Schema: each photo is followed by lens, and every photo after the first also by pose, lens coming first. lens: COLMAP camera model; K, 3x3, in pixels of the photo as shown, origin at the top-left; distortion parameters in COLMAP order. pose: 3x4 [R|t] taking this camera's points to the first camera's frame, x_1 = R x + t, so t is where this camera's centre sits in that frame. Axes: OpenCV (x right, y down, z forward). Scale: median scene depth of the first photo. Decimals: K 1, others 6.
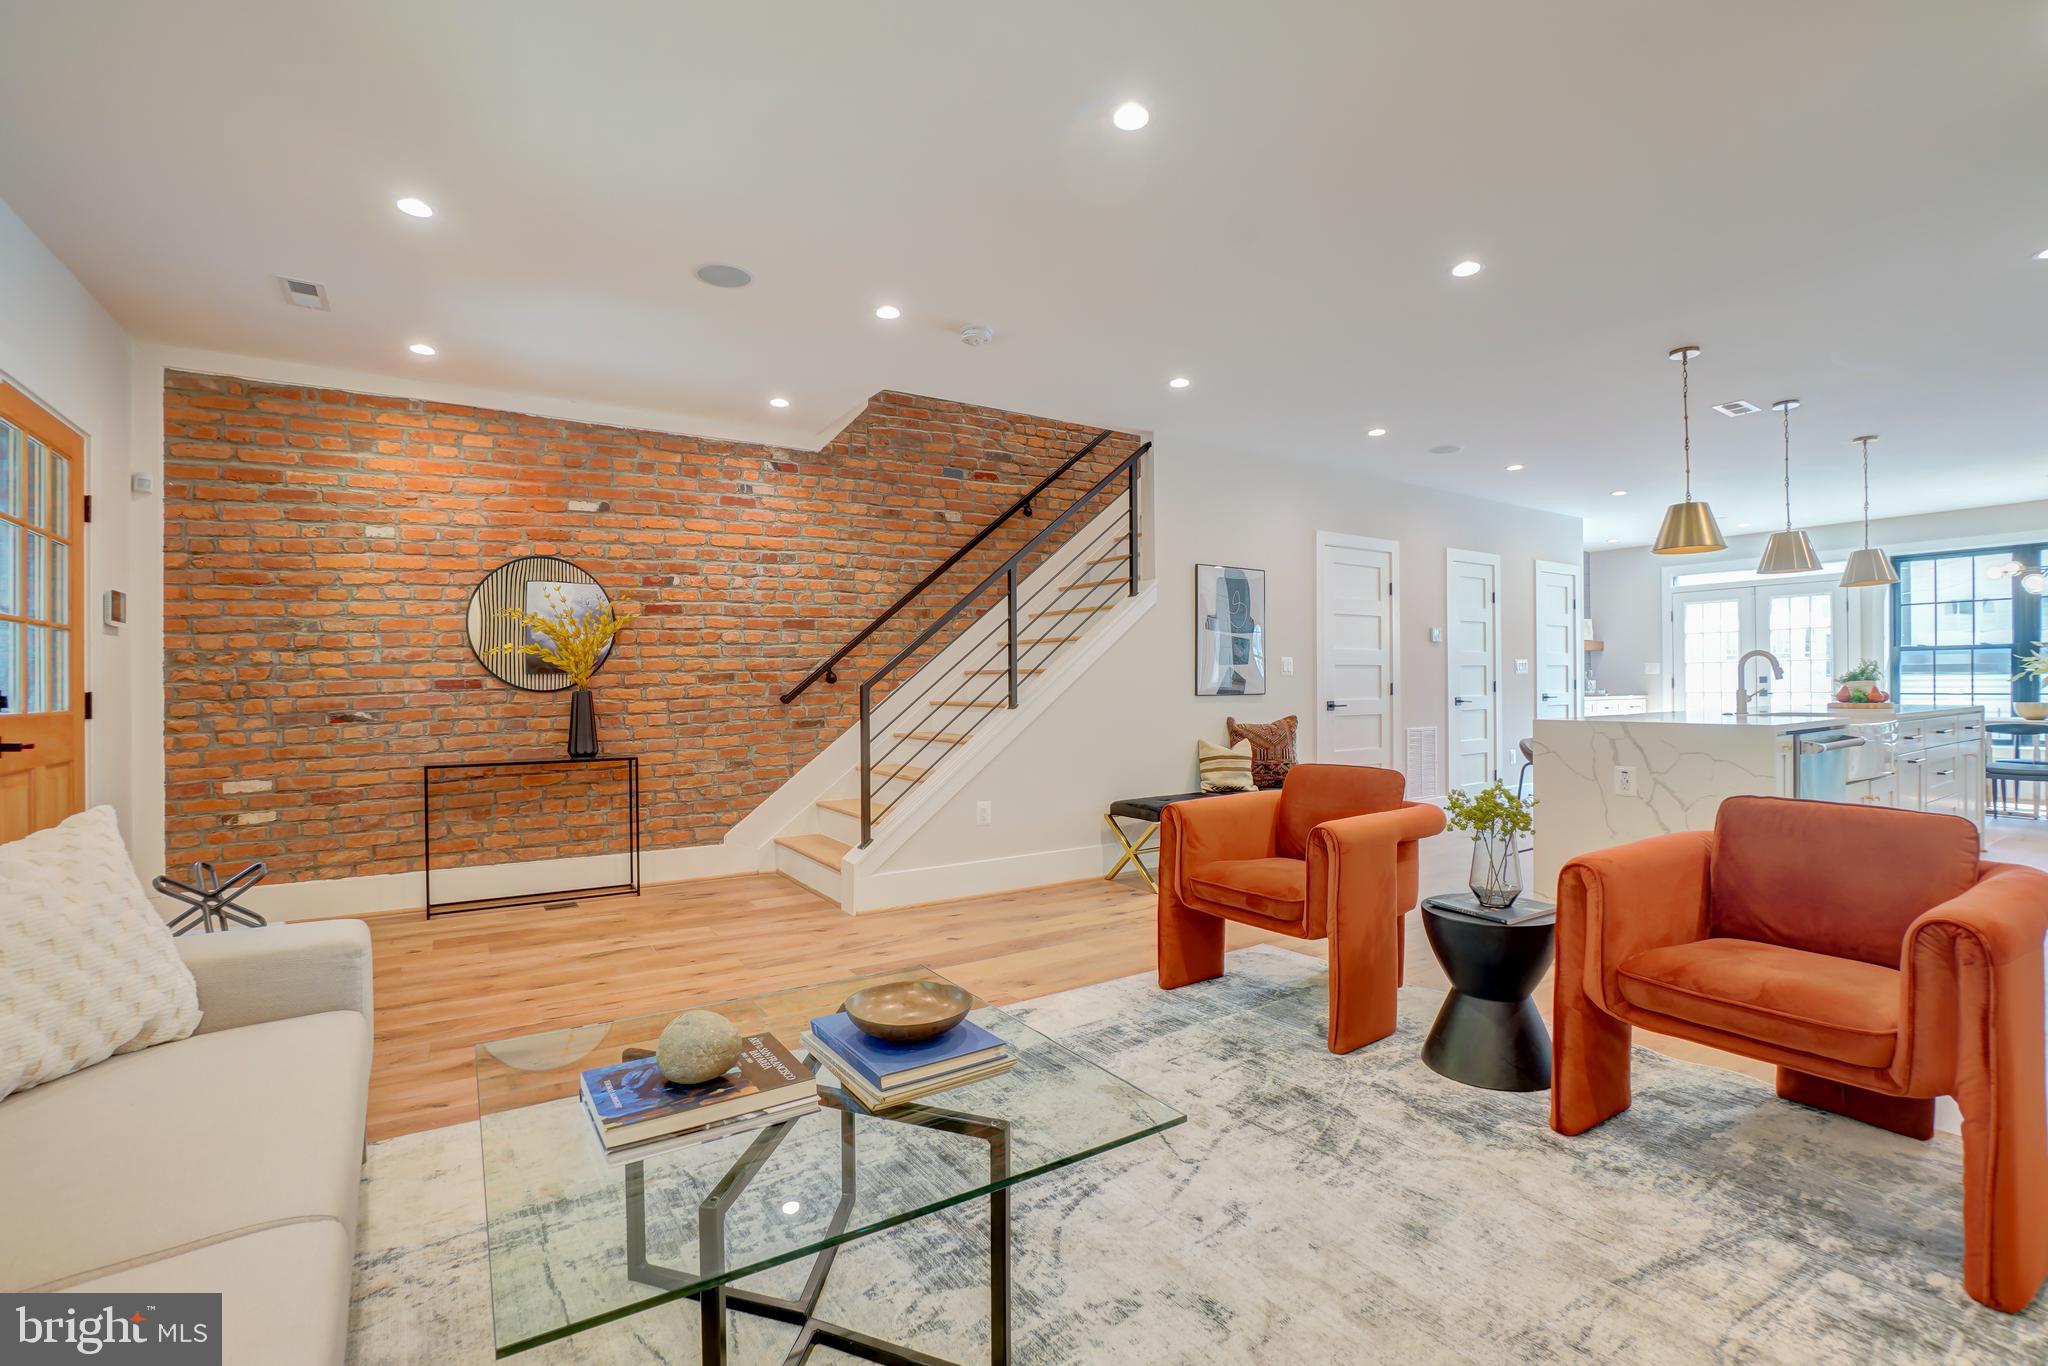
lens RADIAL K [[890.1, 0, 1024.0], [0, 890.1, 683.0], [0, 0, 1]] dist [-0.056876, 0.014403]
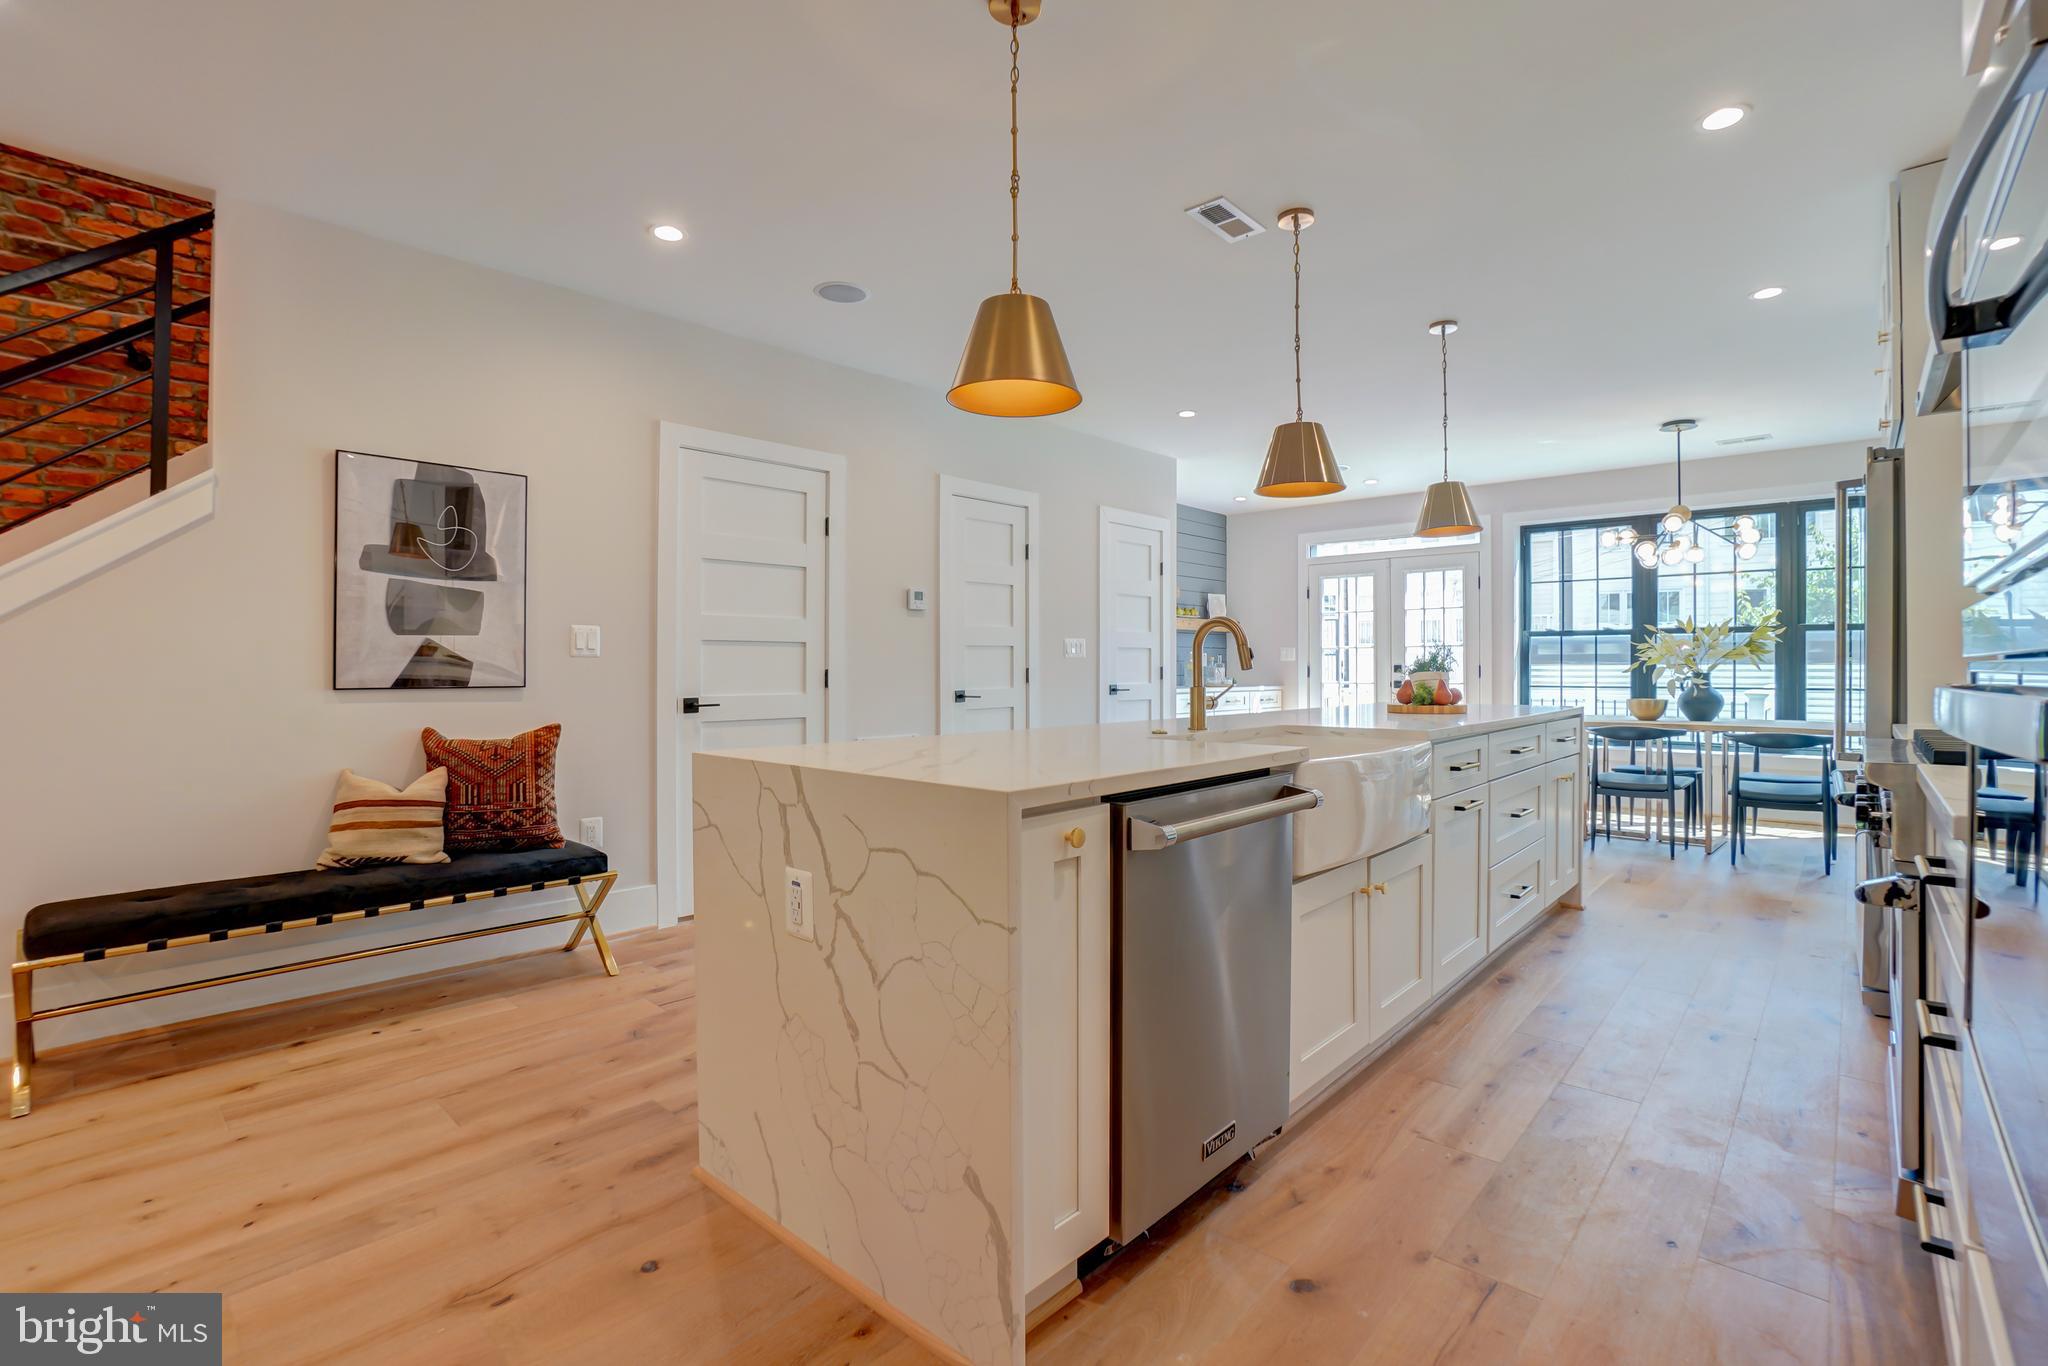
lens RADIAL K [[932.7, 0, 1022.6], [0, 932.7, 642.0], [0, 0, 1]] dist [-0.062728, 0.018678]
pose [[0.968115, 0.015352, 0.250037, 0.432448], [-0.009236, 0.999629, -0.025613, -0.004479], [-0.250337, 0.022487, 0.967898, 0.330597]]
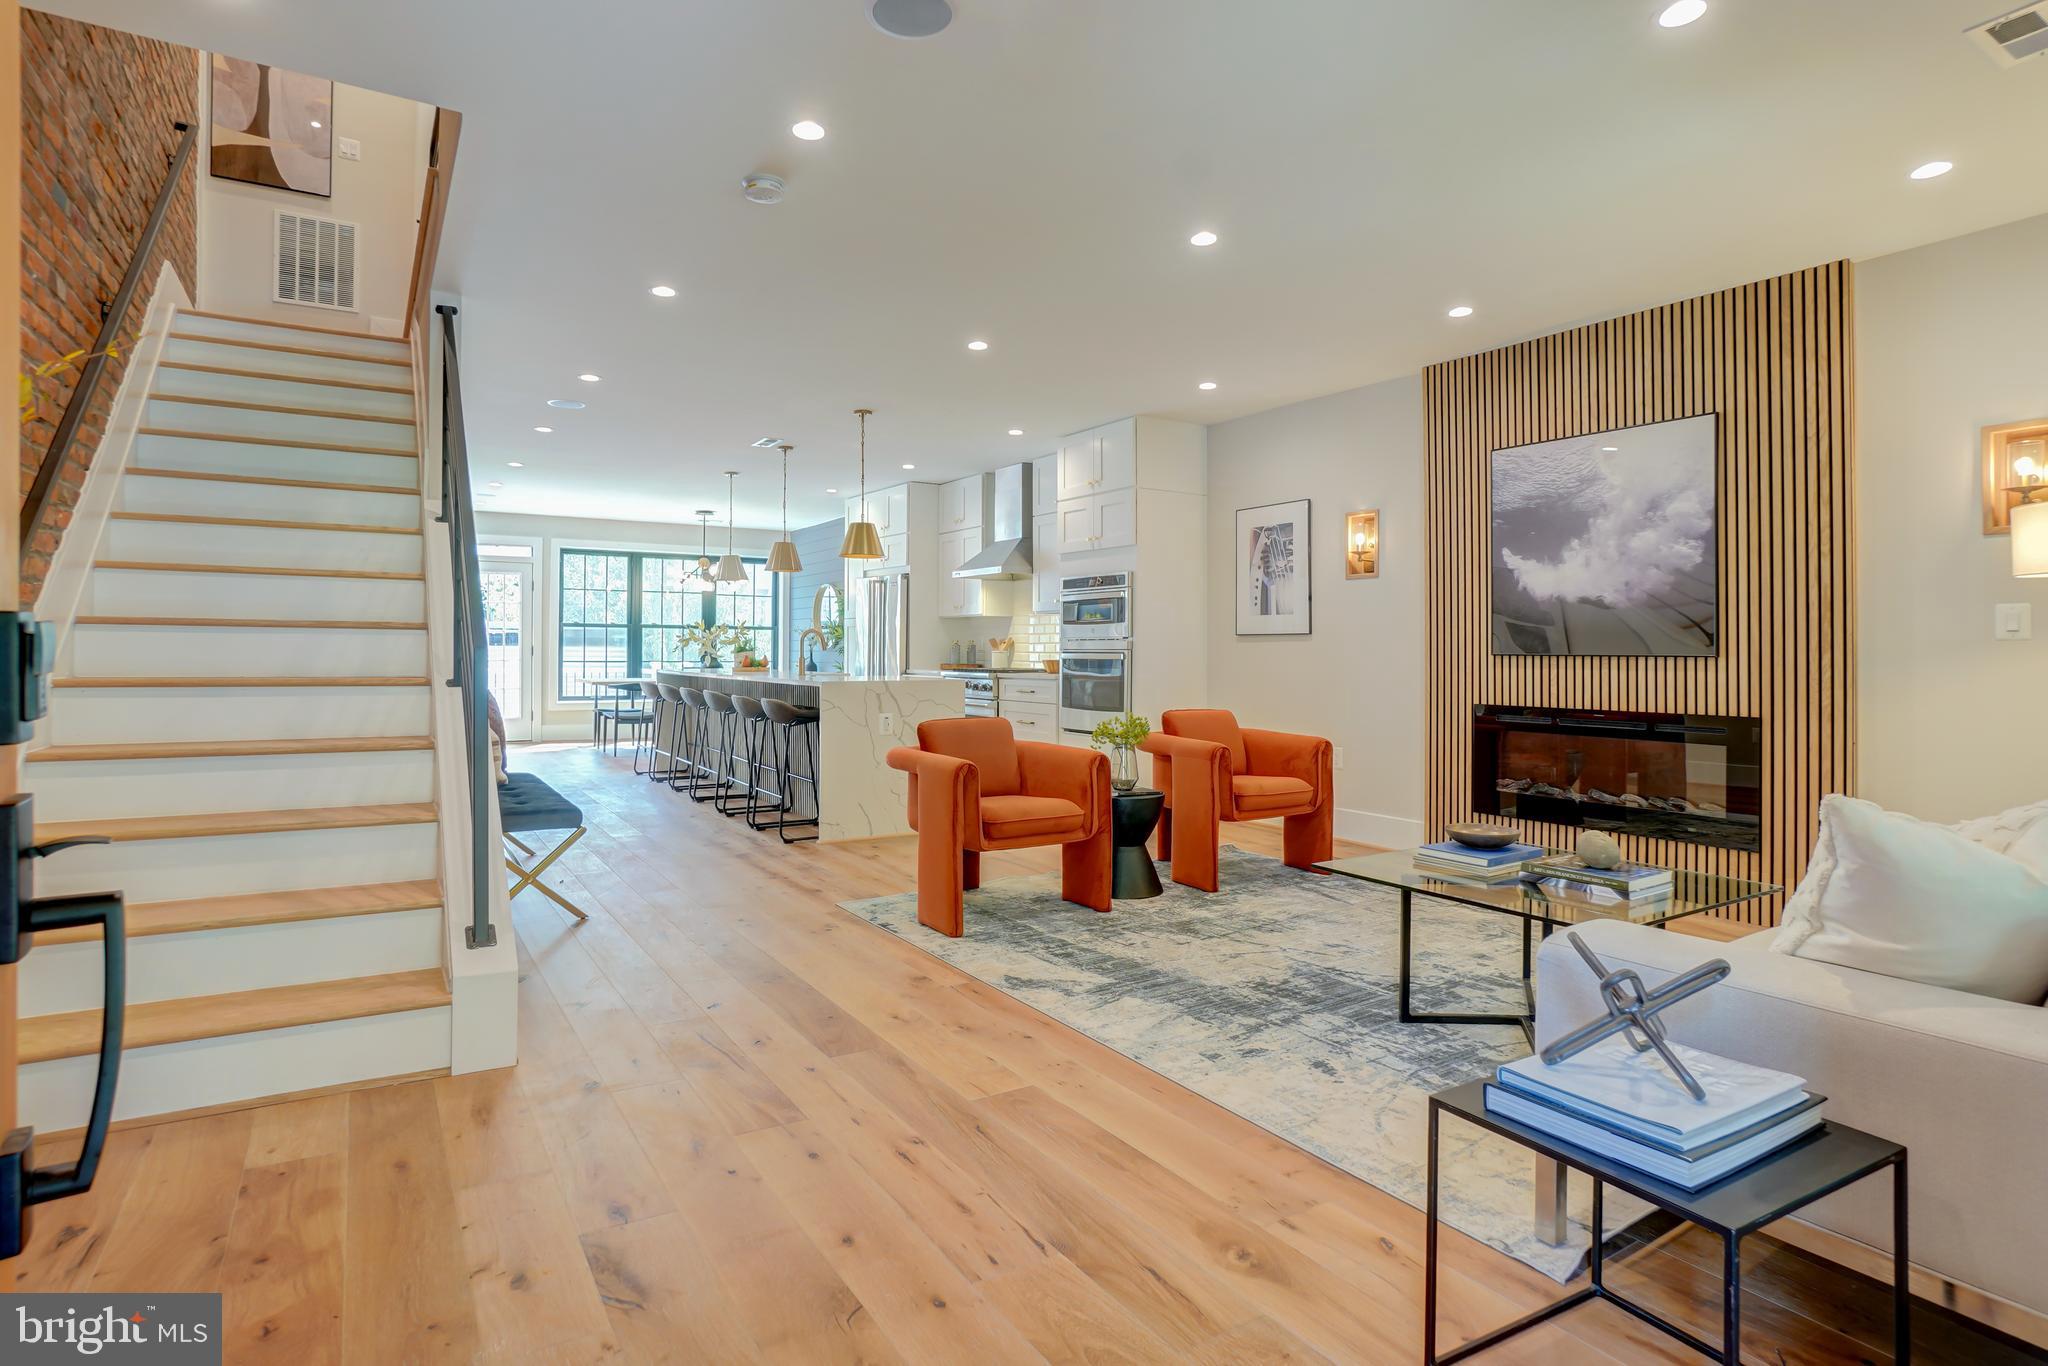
lens RADIAL K [[1044.8, 0, 945.3], [0, 1044.8, 649.7], [0, 0, 1]] dist [-0.003544, -0.000404]
pose [[0.069660, 0.007848, 0.997540, -0.601099], [-0.008996, 0.999933, -0.007238, 0.003327], [-0.997530, -0.008469, 0.069725, 0.501387]]
